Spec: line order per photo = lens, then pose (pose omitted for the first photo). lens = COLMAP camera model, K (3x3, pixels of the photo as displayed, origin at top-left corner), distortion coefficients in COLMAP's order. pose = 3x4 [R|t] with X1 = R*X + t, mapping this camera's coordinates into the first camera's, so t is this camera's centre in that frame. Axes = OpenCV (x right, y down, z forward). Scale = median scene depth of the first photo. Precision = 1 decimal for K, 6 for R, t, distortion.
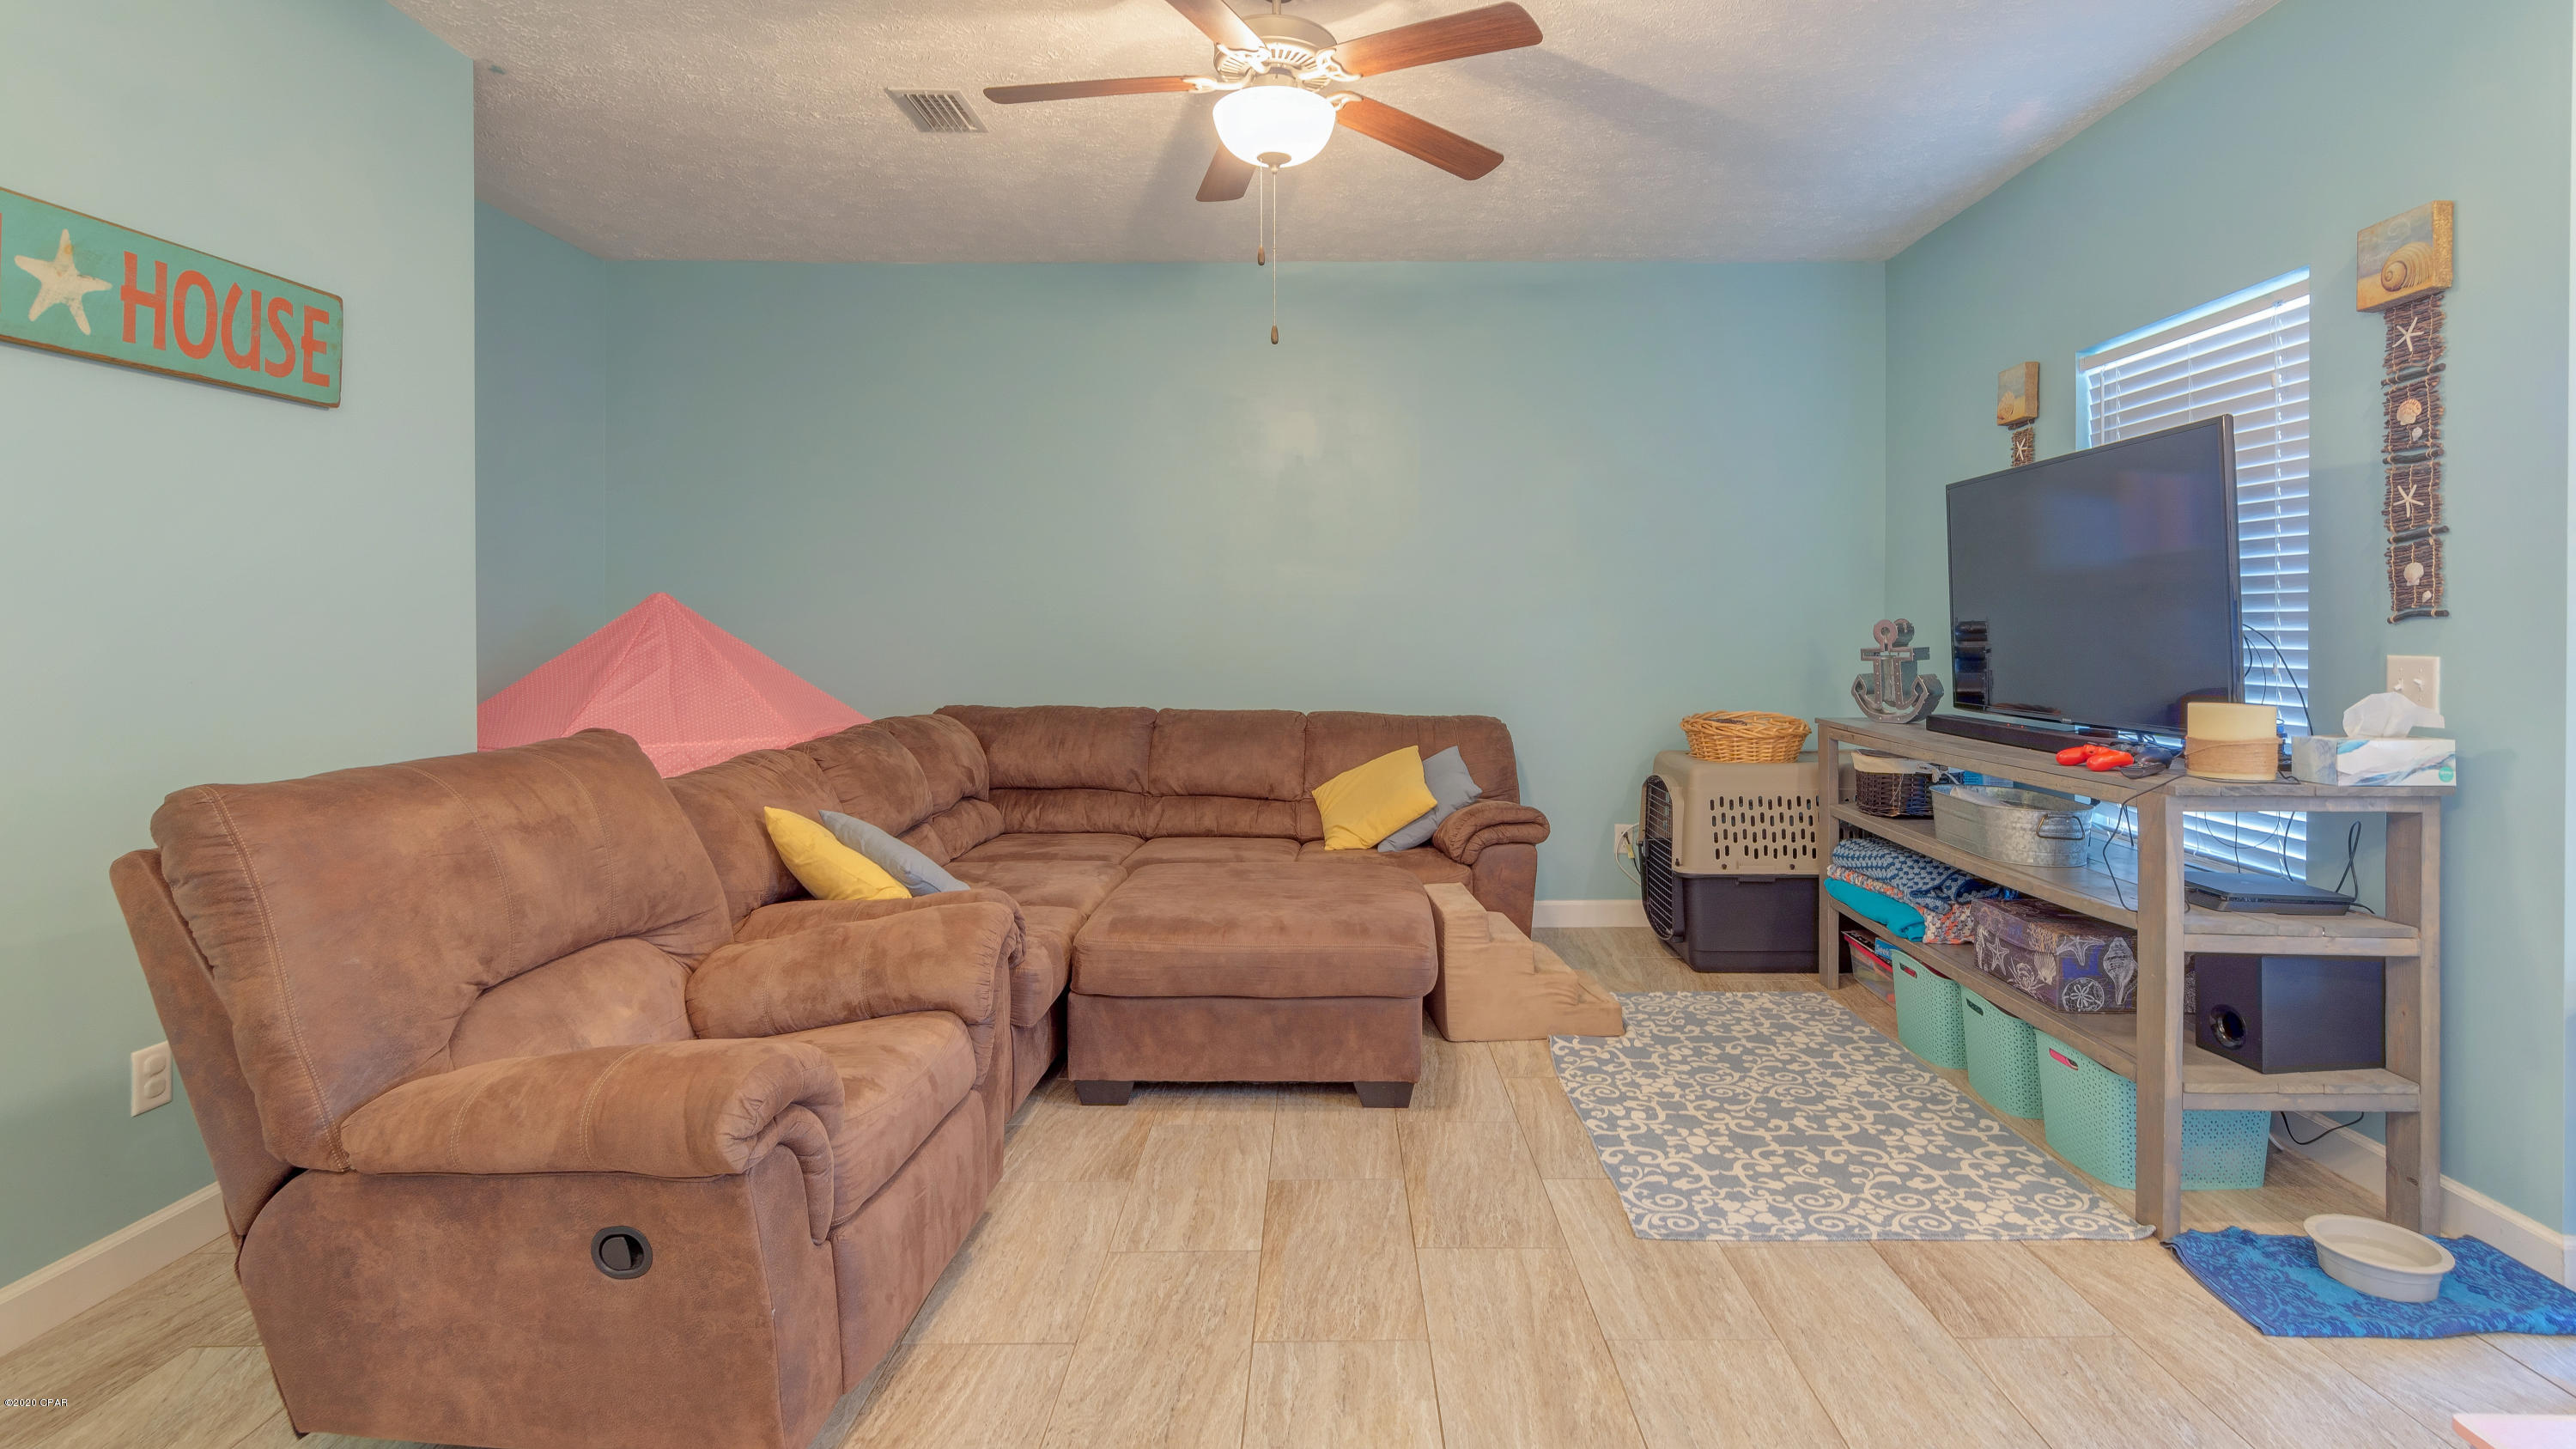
lens RADIAL K [[1191.4, 0, 1291.1], [0, 1191.4, 633.1], [0, 0, 1]] dist [-0.000666, -0.000144]
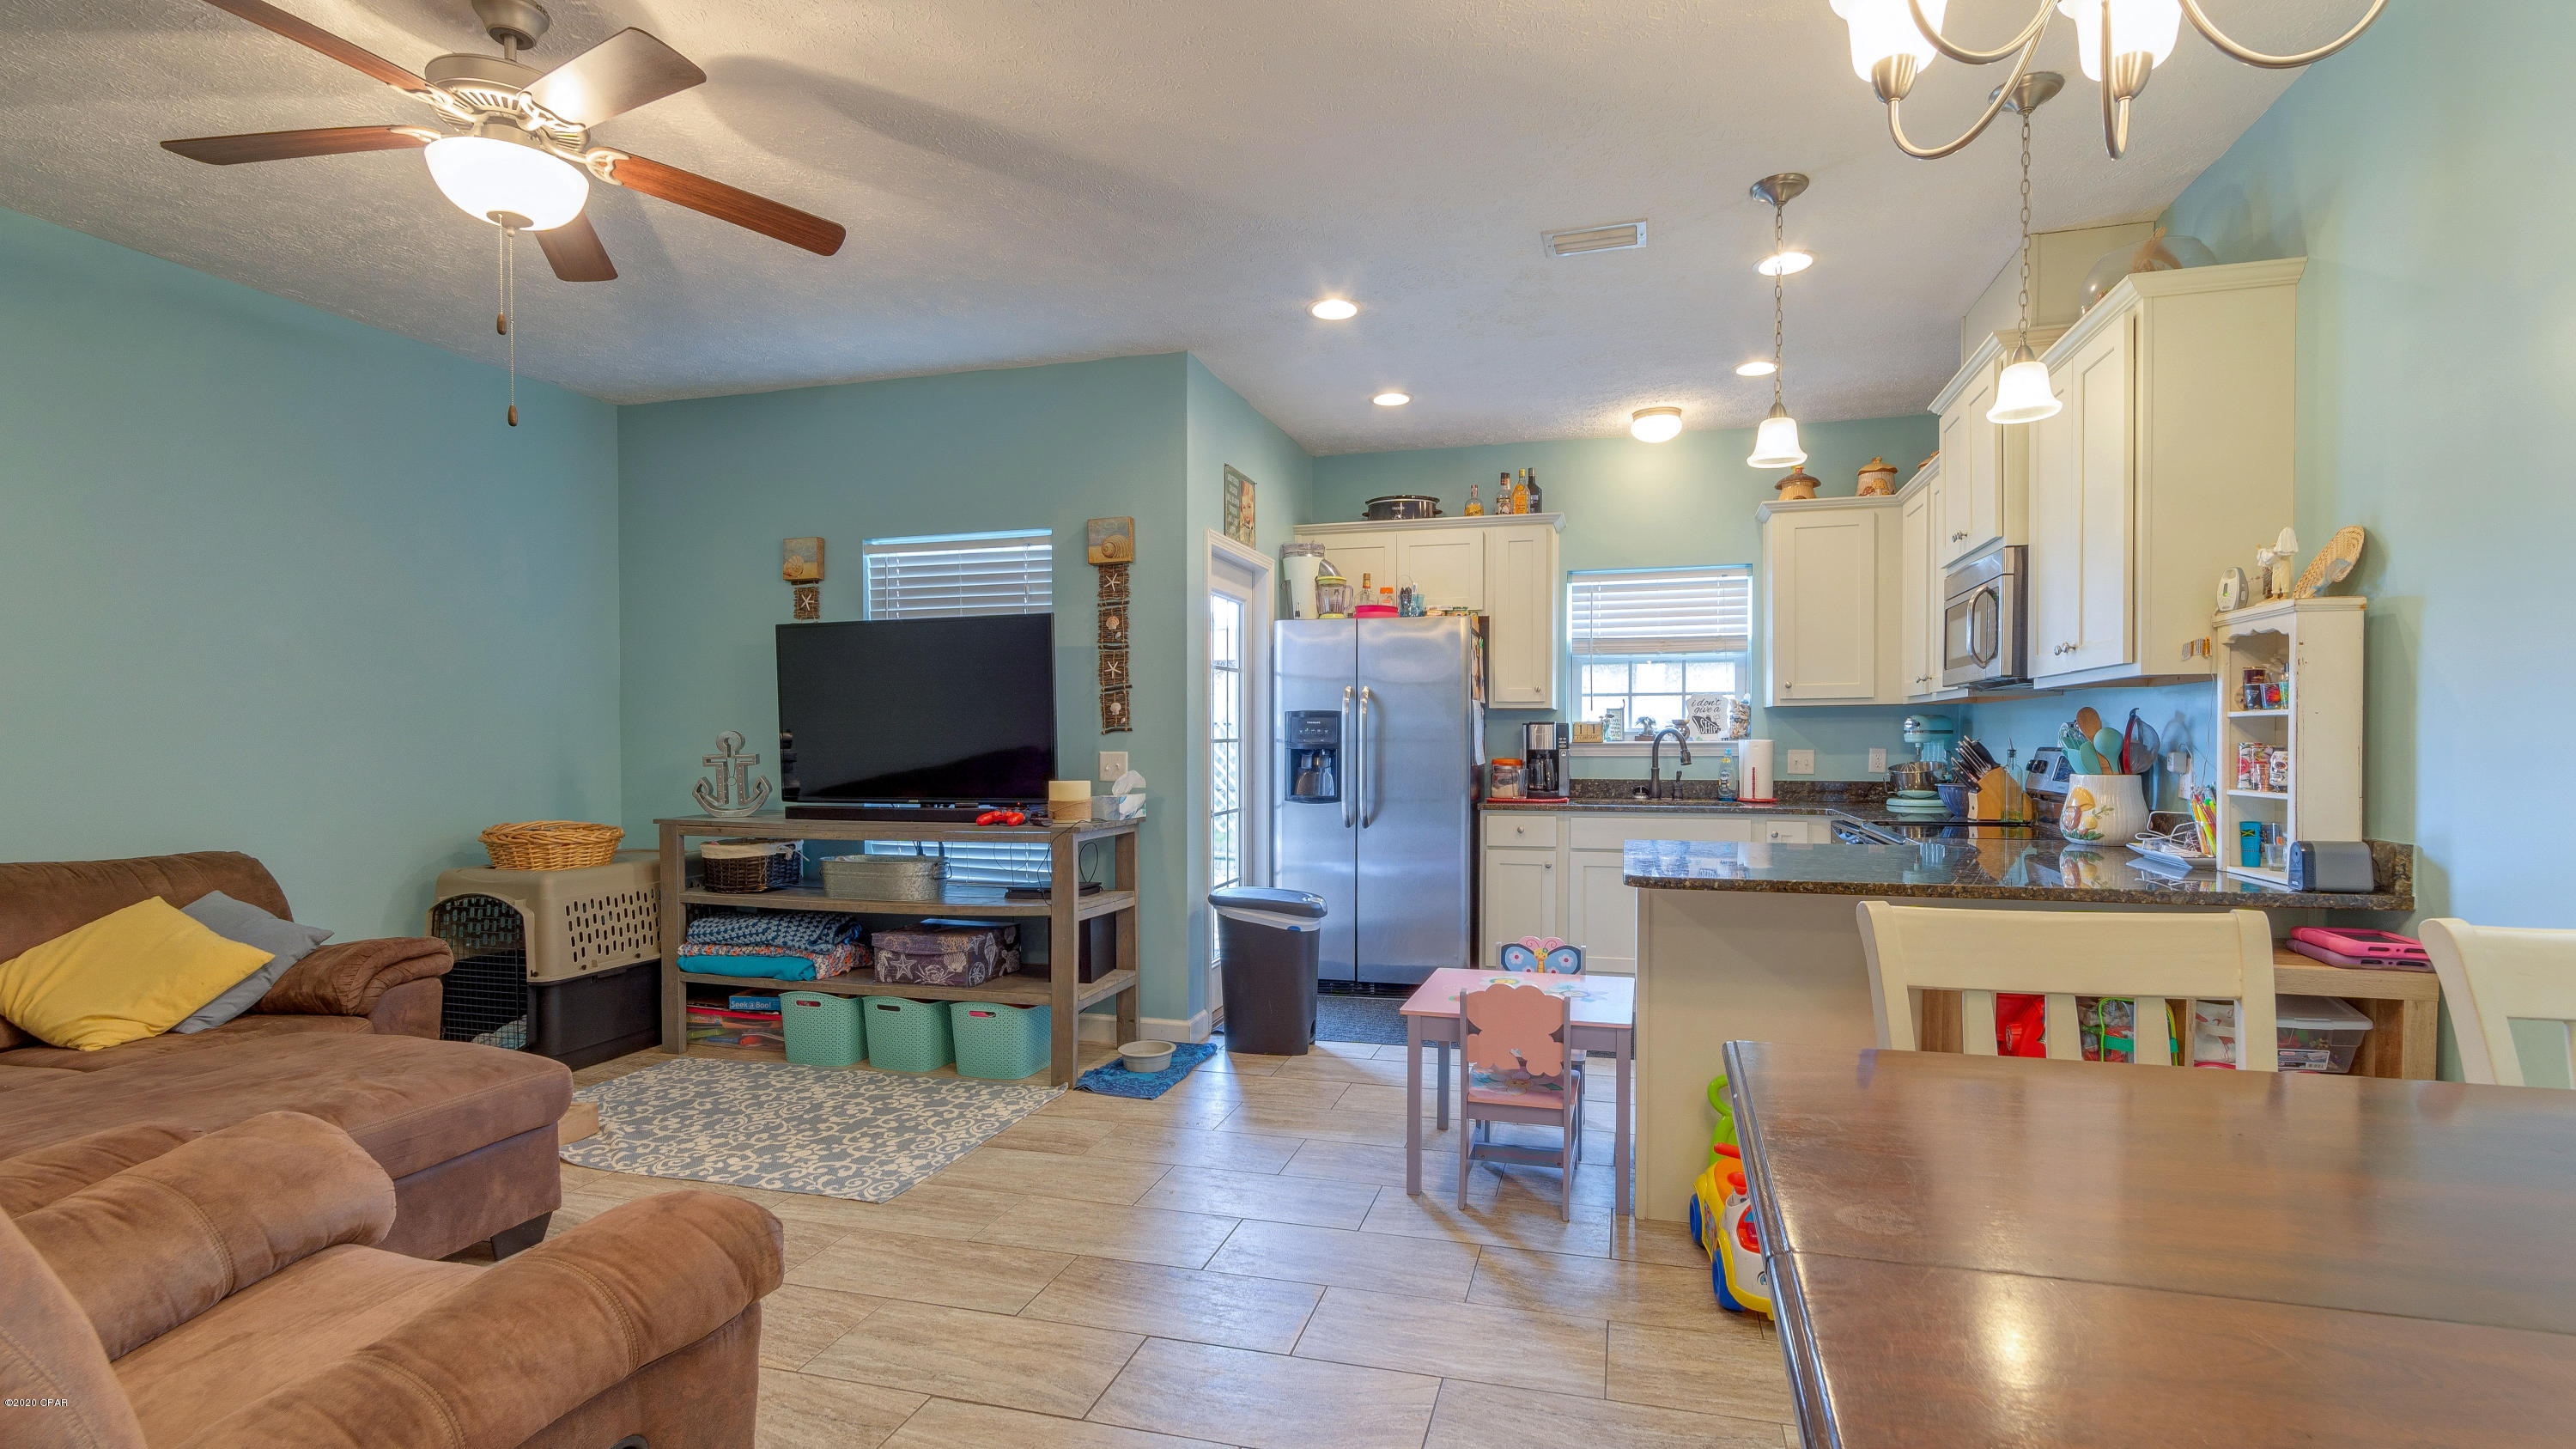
lens RADIAL K [[1168.6, 0, 1292.4], [0, 1168.6, 768.7], [0, 0, 1]] dist [-0.001456, -0.000390]
pose [[0.291886, -0.028839, 0.956018, -0.587897], [0.008931, 0.999584, 0.027426, -0.001664], [-0.956411, 0.000533, 0.292022, 0.140807]]
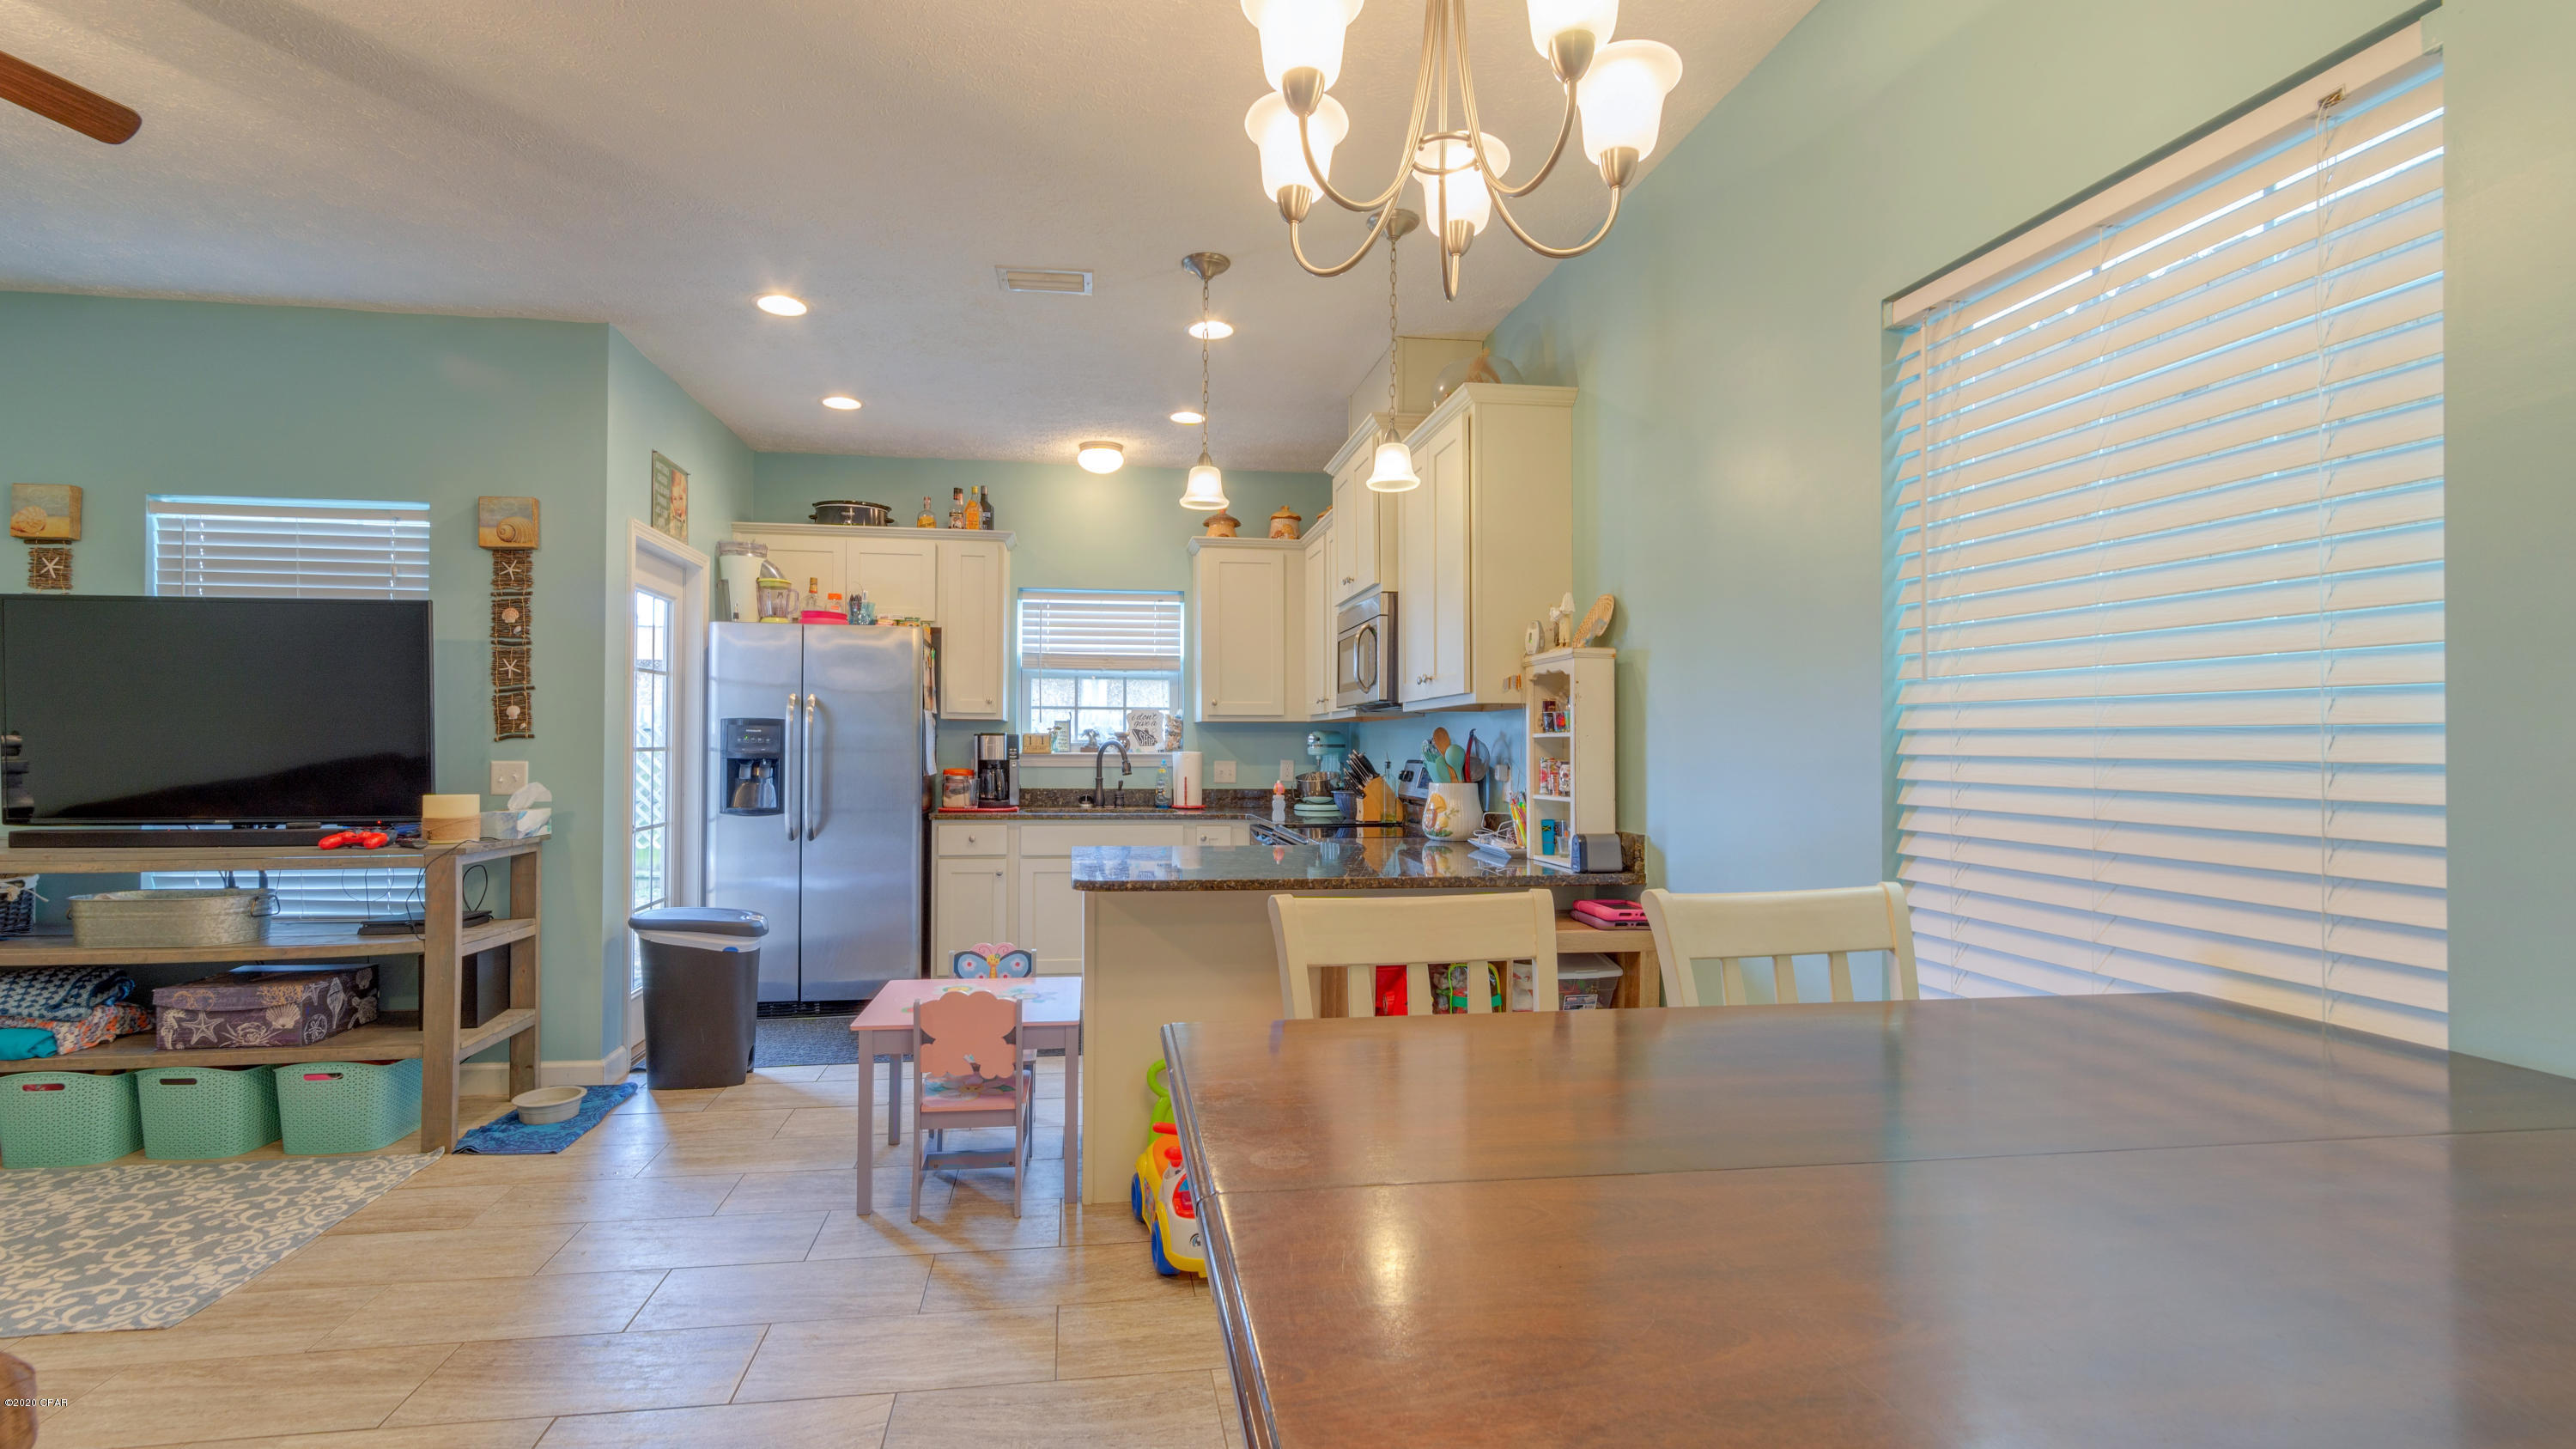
lens RADIAL K [[1161.3, 0, 1217.9], [0, 1161.3, 745.0], [0, 0, 1]] dist [0.002369, 0.001009]
pose [[-0.107502, -0.001412, 0.994204, -0.612569], [0.000100, 0.999999, 0.001431, -0.004319], [-0.994205, 0.000254, -0.107502, 0.143126]]
